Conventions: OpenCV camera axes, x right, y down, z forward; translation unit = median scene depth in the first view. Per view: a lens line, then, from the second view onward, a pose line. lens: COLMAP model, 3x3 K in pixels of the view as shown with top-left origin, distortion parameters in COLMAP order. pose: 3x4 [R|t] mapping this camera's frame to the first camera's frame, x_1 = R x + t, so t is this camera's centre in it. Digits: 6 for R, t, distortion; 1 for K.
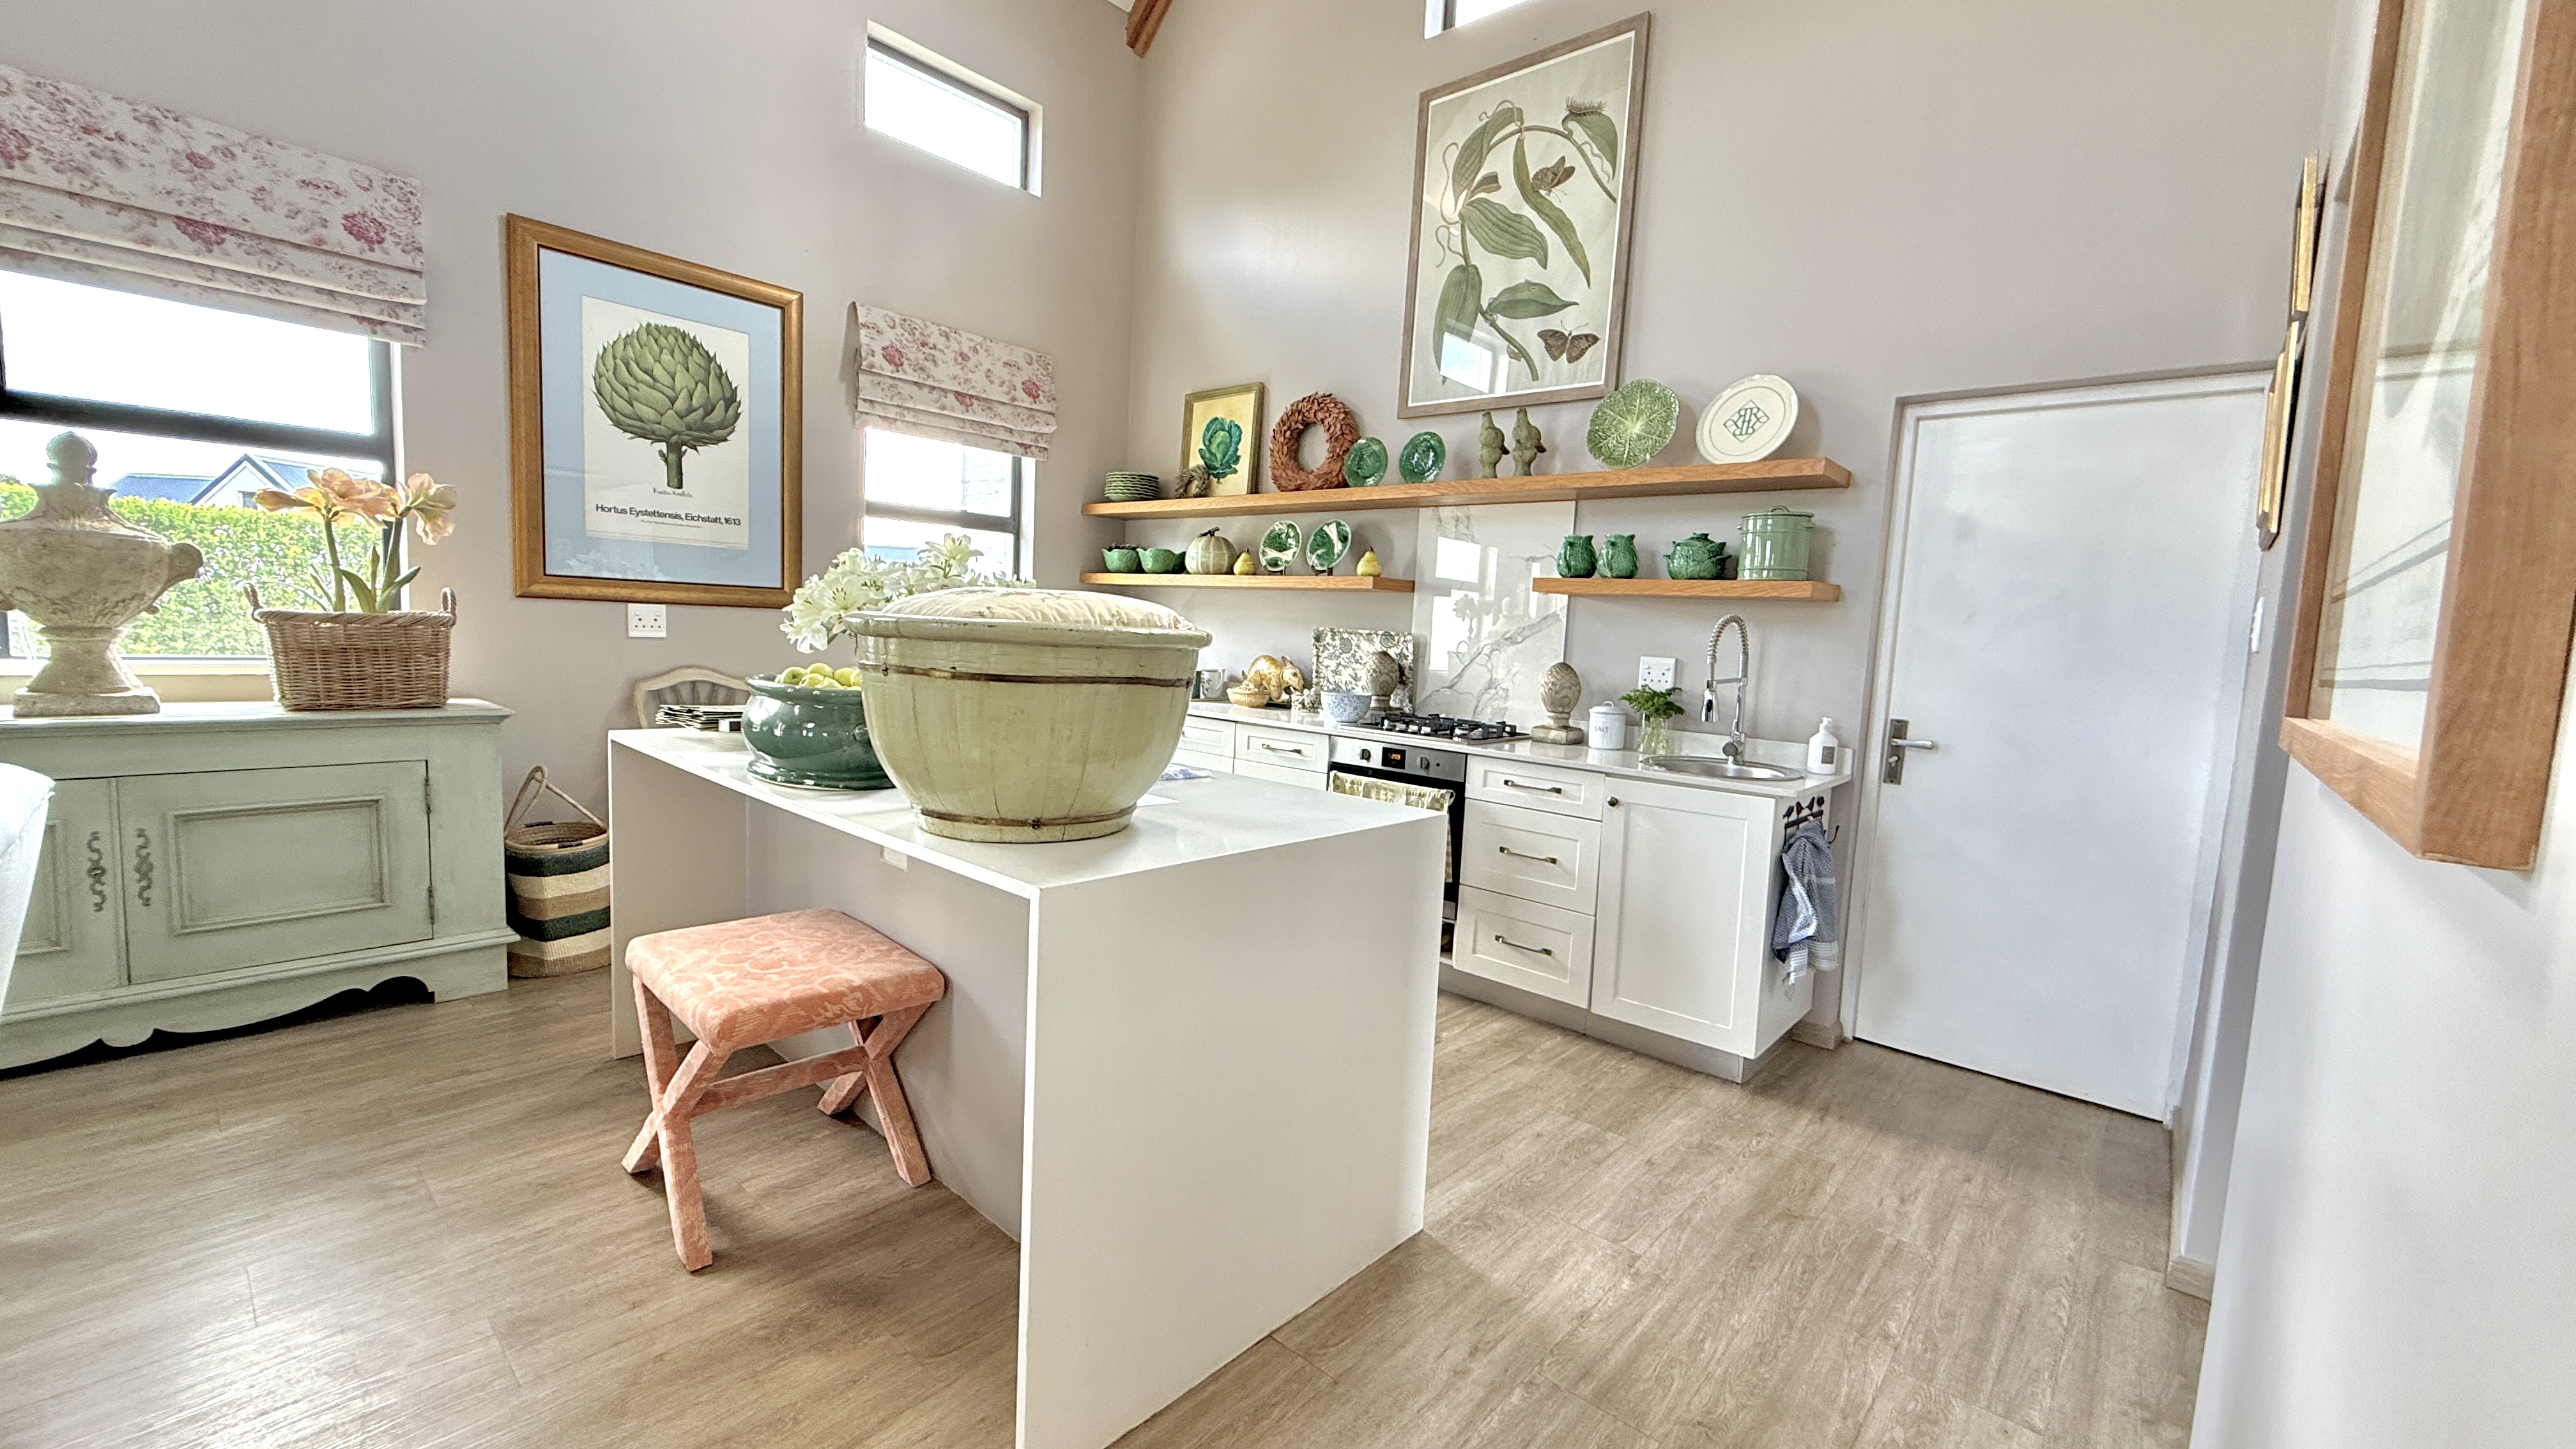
lens RADIAL K [[1026.1, 0, 1282.6], [0, 1026.1, 723.1], [0, 0, 1]] dist [-0.000490, -0.000097]
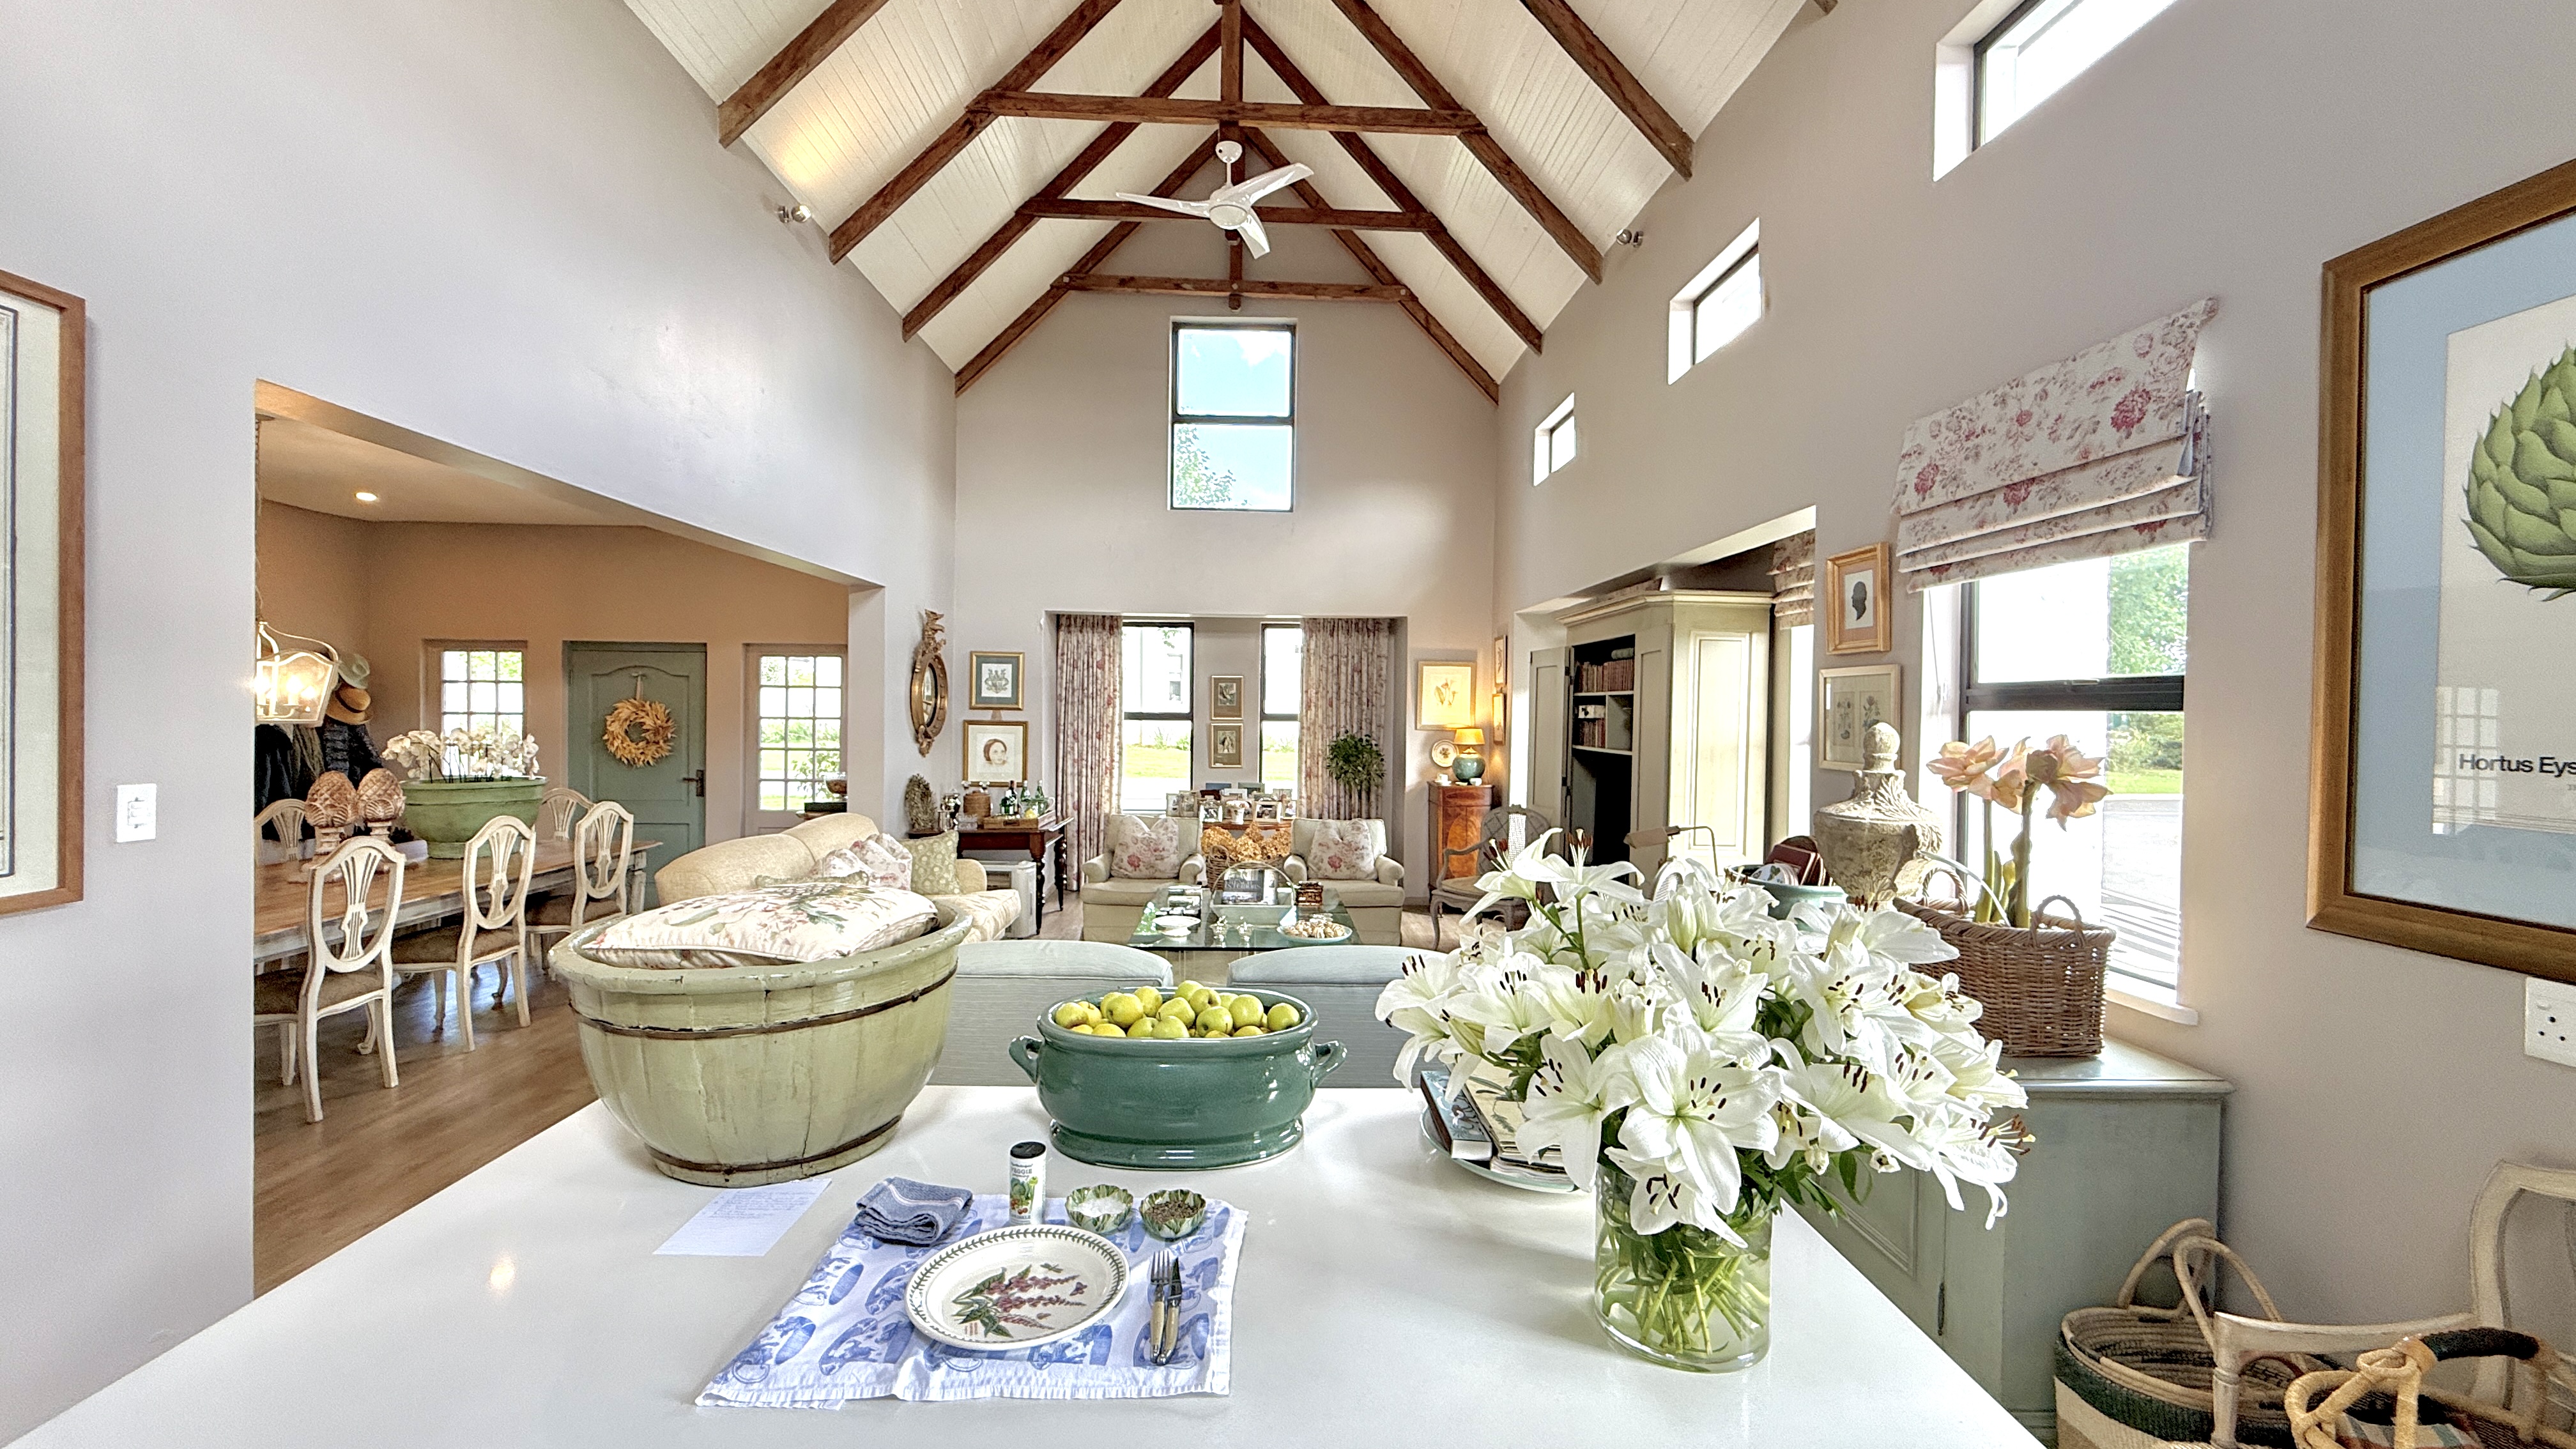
lens RADIAL K [[1026.1, 0, 1280.9], [0, 1026.1, 722.5], [0, 0, 1]] dist [-0.000490, -0.000097]
pose [[-0.723041, -0.049835, -0.689005, 0.042108], [-0.114325, 0.992273, 0.048201, -0.180018], [0.681279, 0.113622, -0.723152, 0.924110]]
